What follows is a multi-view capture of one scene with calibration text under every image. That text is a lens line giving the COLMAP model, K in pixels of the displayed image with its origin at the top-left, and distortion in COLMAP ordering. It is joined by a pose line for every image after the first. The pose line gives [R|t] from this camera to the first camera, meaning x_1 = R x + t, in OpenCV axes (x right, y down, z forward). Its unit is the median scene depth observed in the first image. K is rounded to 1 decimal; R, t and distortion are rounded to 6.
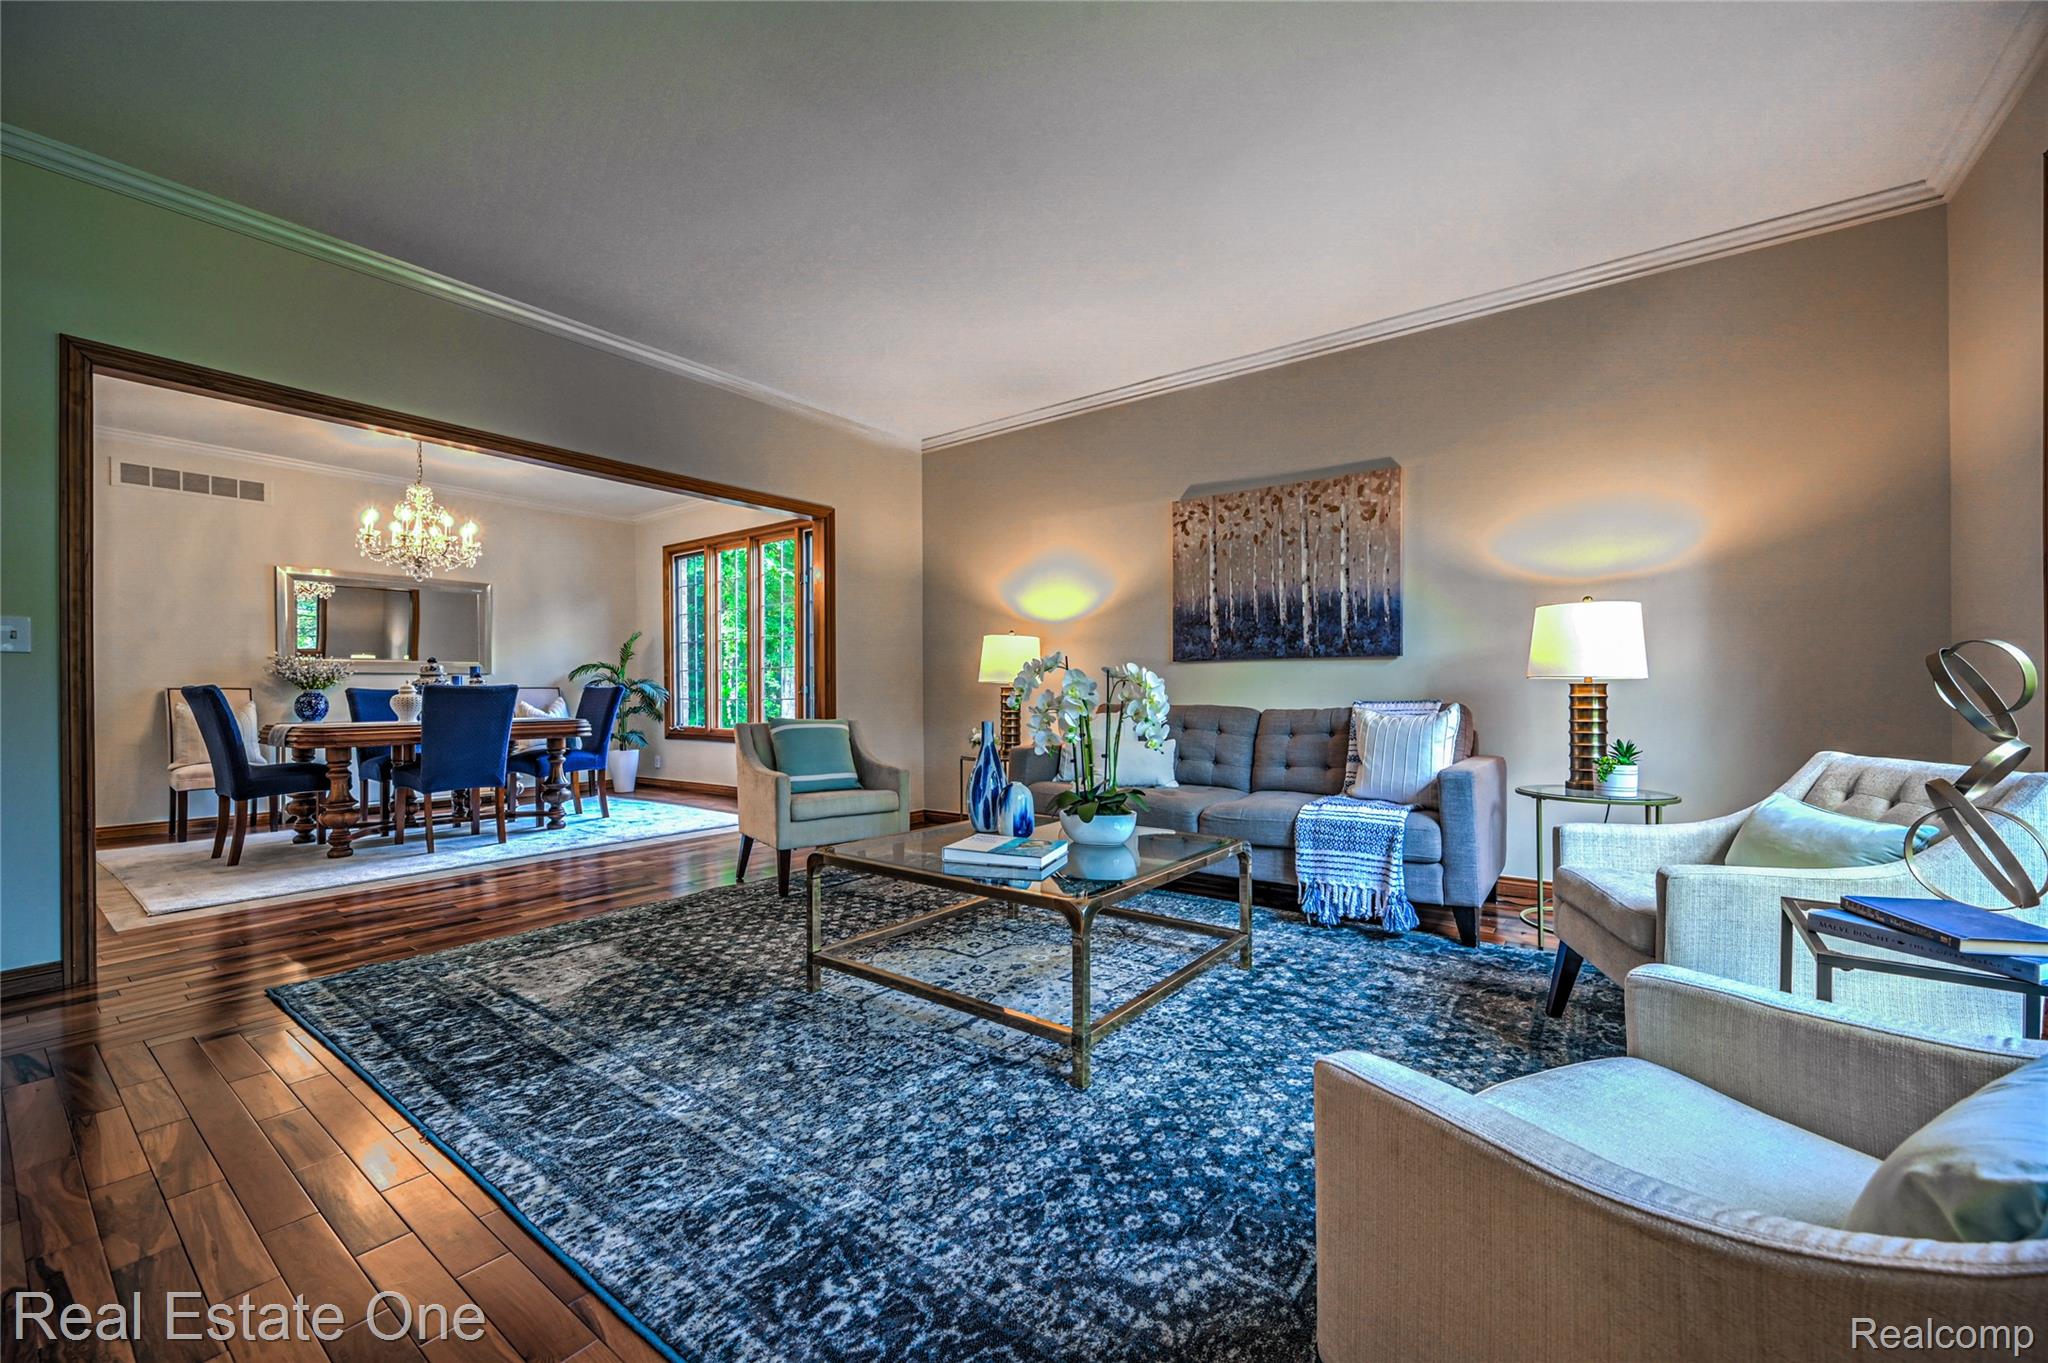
lens RADIAL K [[817.6, 0, 1028.8], [0, 817.6, 691.3], [0, 0, 1]] dist [-0.000721, -0.000299]
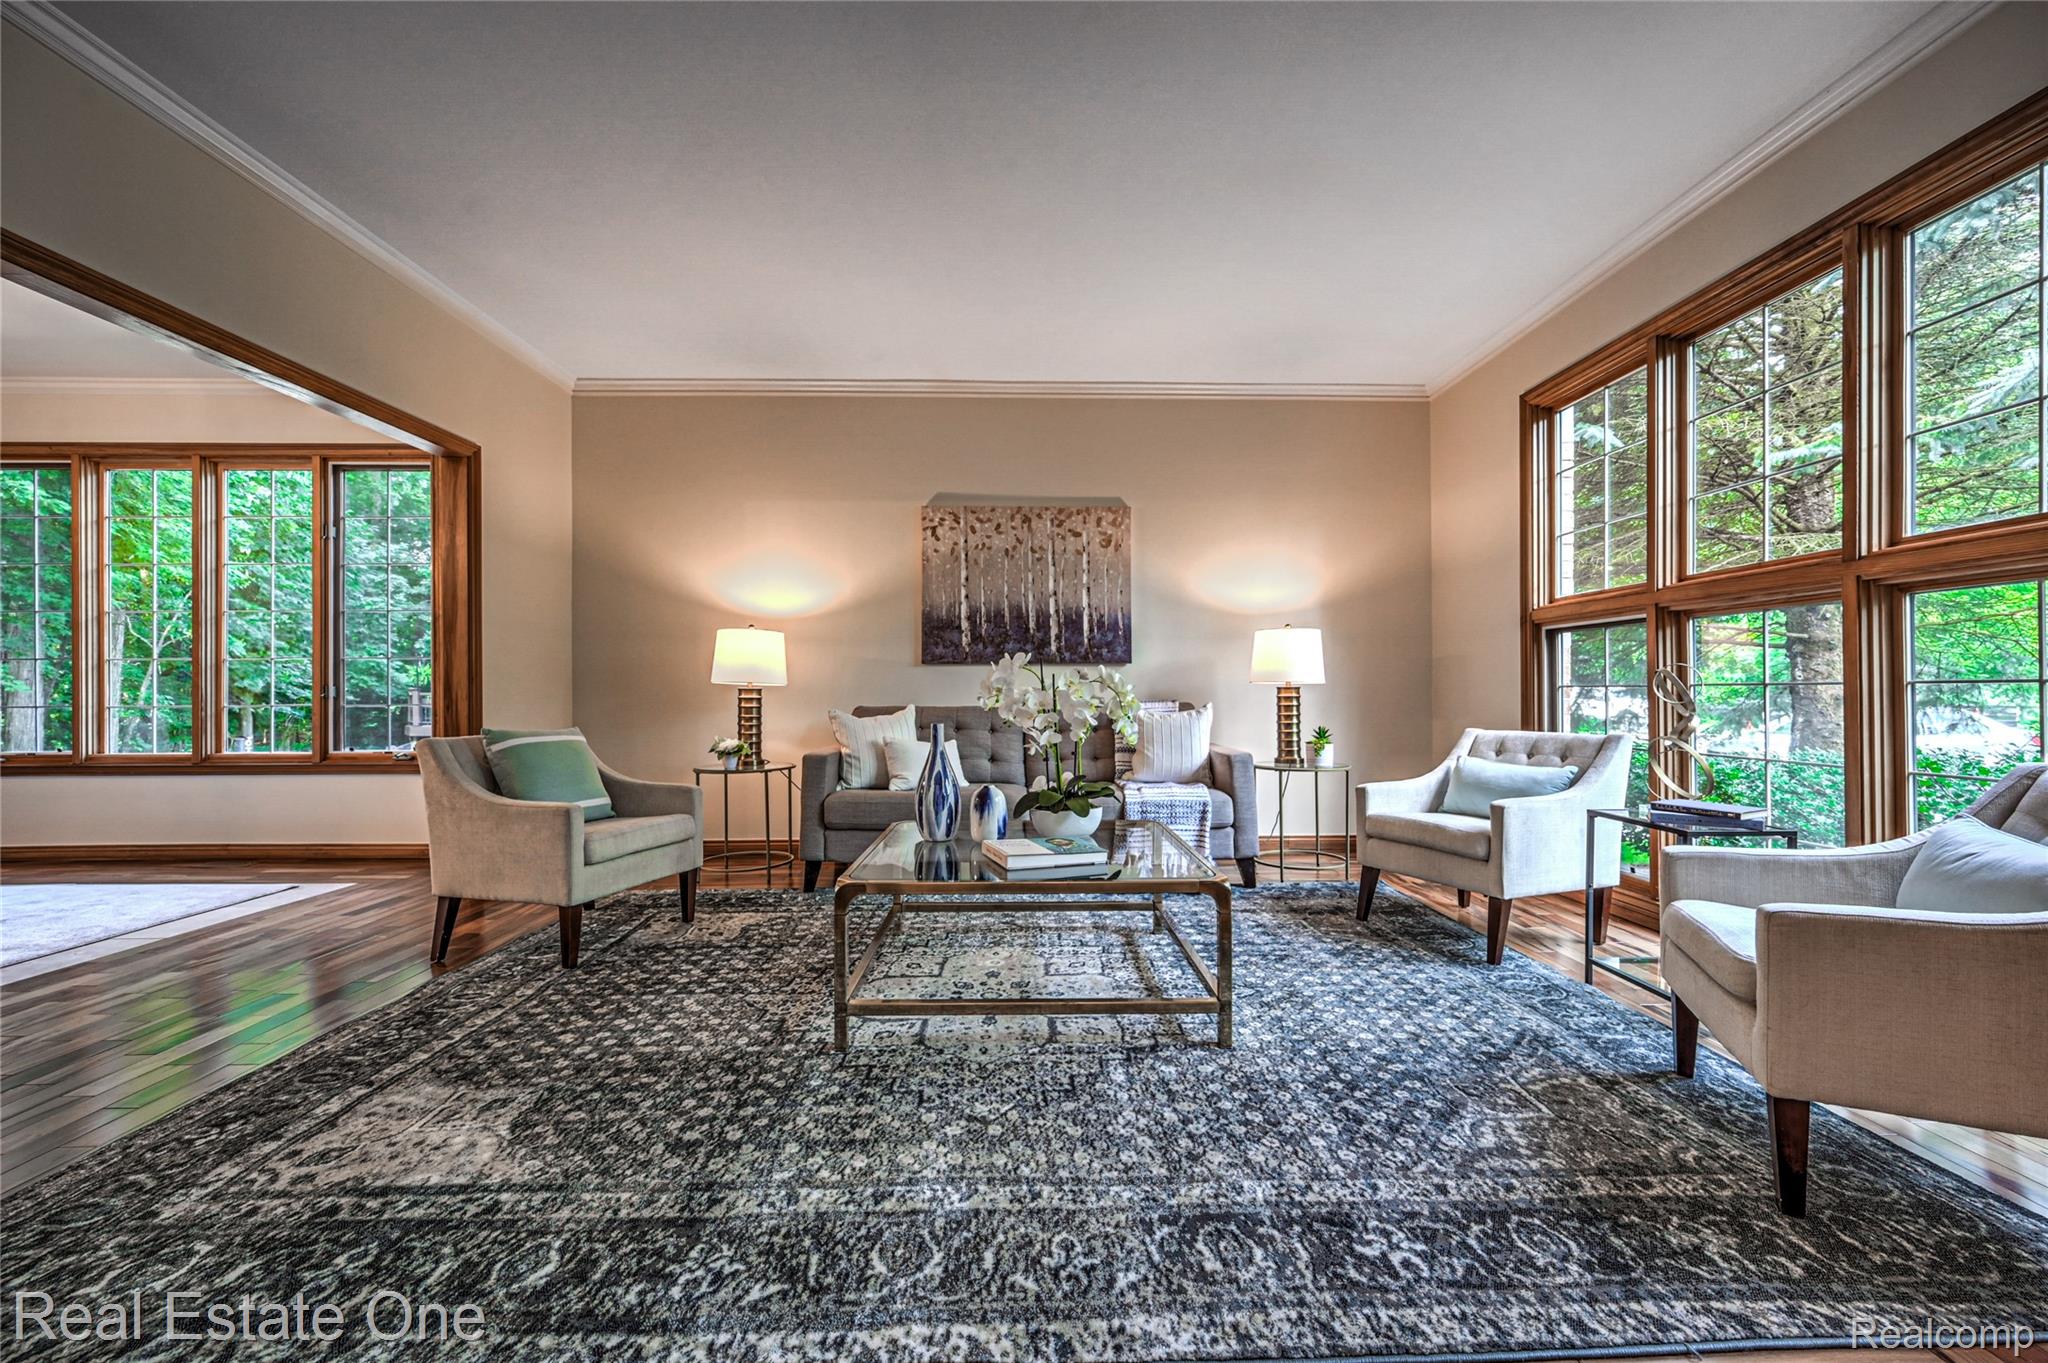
lens RADIAL K [[817.6, 0, 1042.1], [0, 817.6, 689.8], [0, 0, 1]] dist [-0.000721, -0.000299]
pose [[0.778926, 0.003734, 0.627105, -0.498062], [0.000776, 0.999976, -0.006917, 0.004429], [-0.627116, 0.005875, 0.778904, 0.175120]]
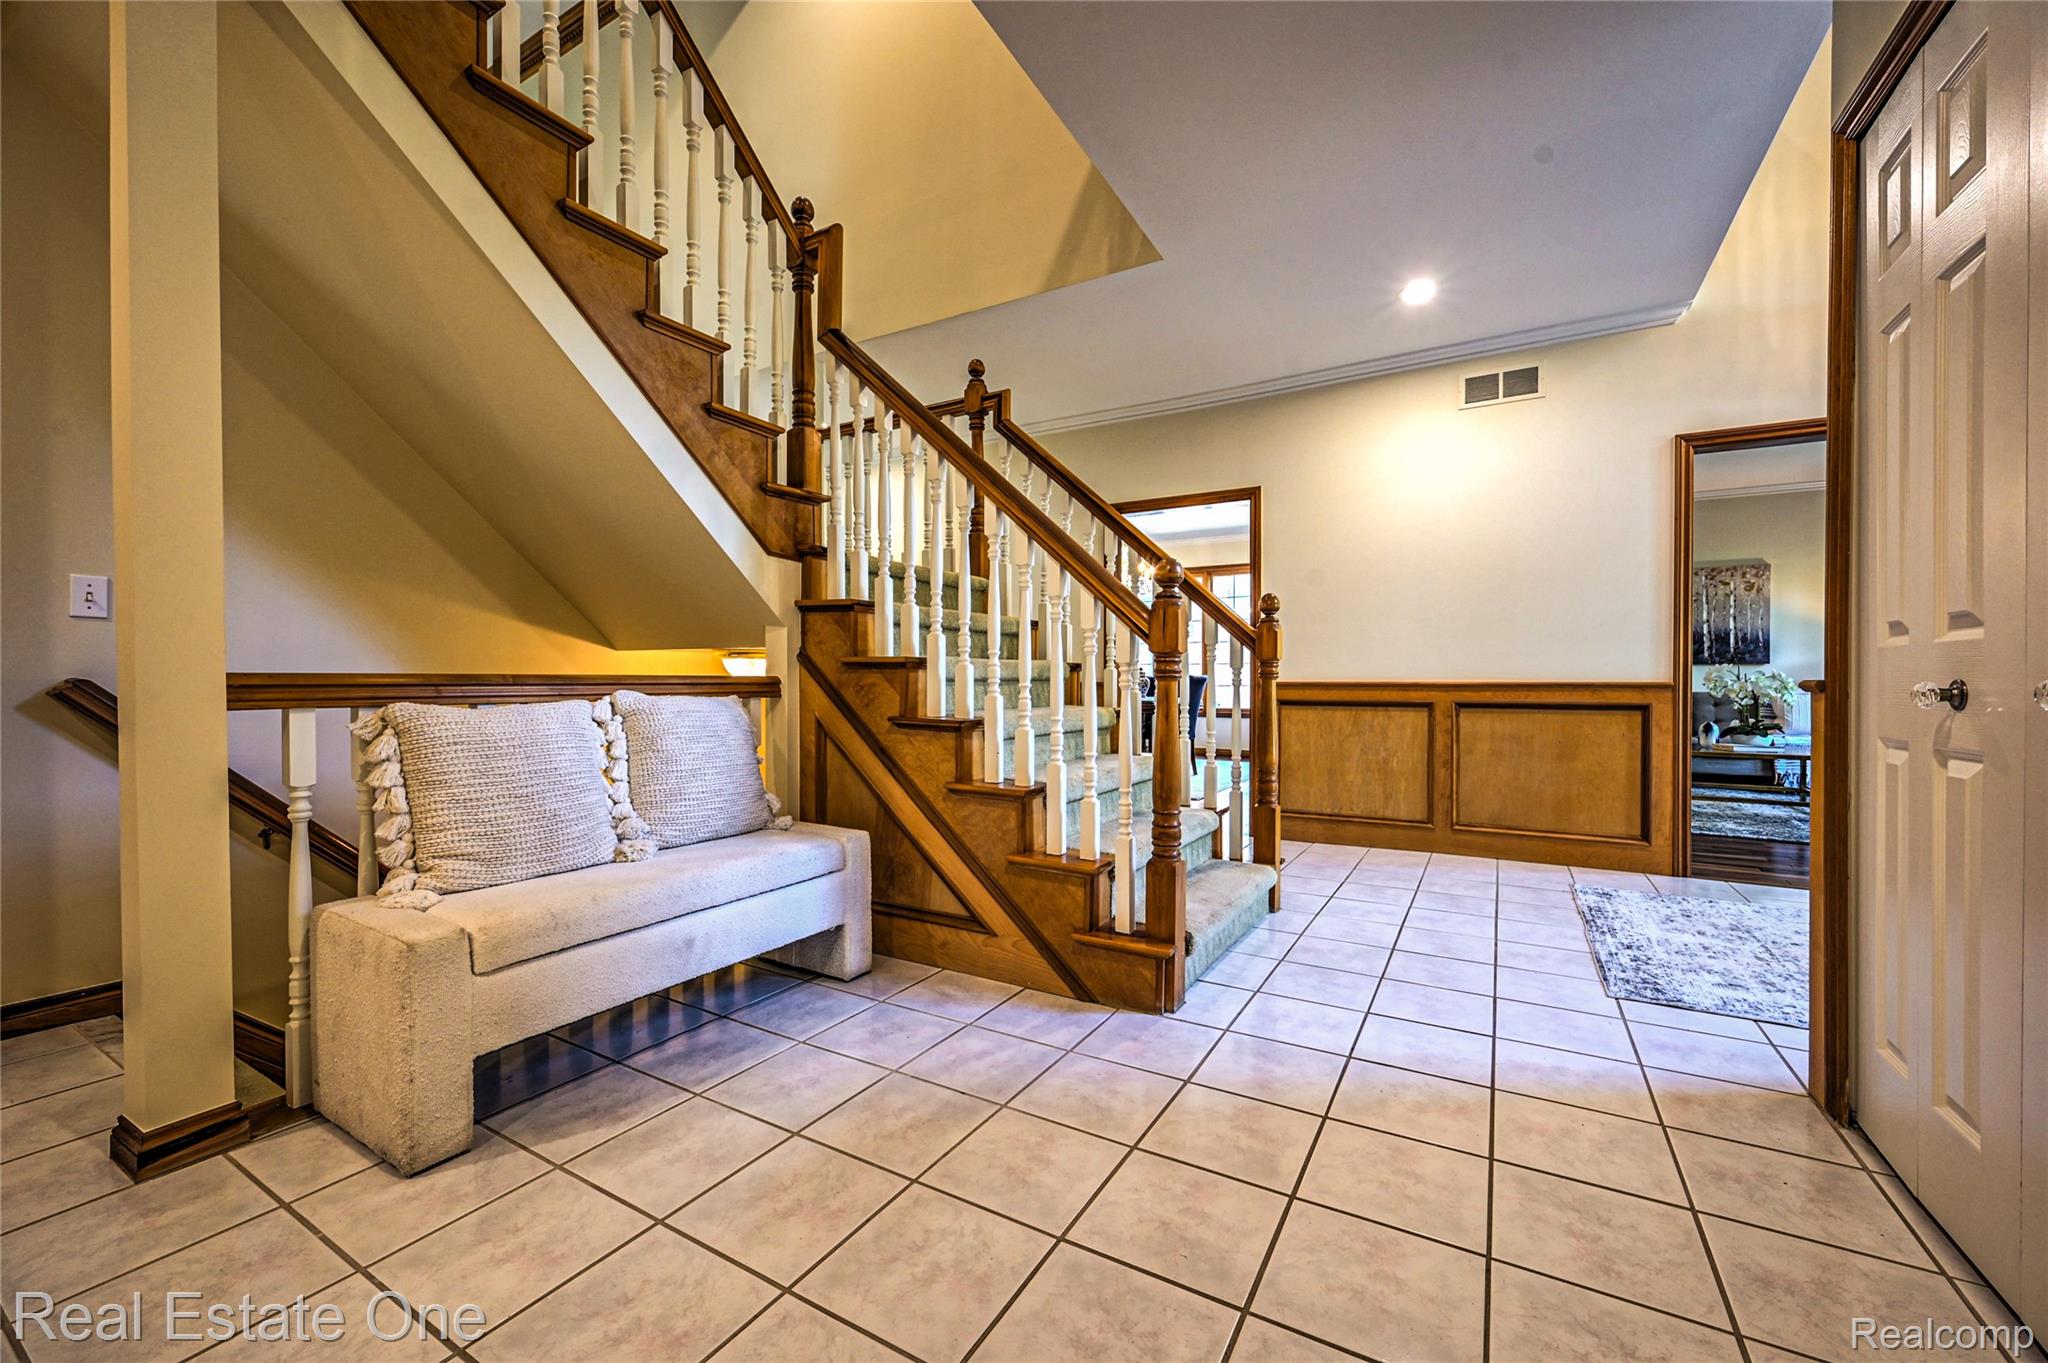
lens RADIAL K [[817.6, 0, 1032.6], [0, 817.6, 699.4], [0, 0, 1]] dist [-0.000721, -0.000299]
pose [[0.992938, -0.005098, 0.118521, -1.821088], [0.003920, 0.999941, 0.010173, 0.018501], [-0.118566, -0.009636, 0.992899, -0.849627]]
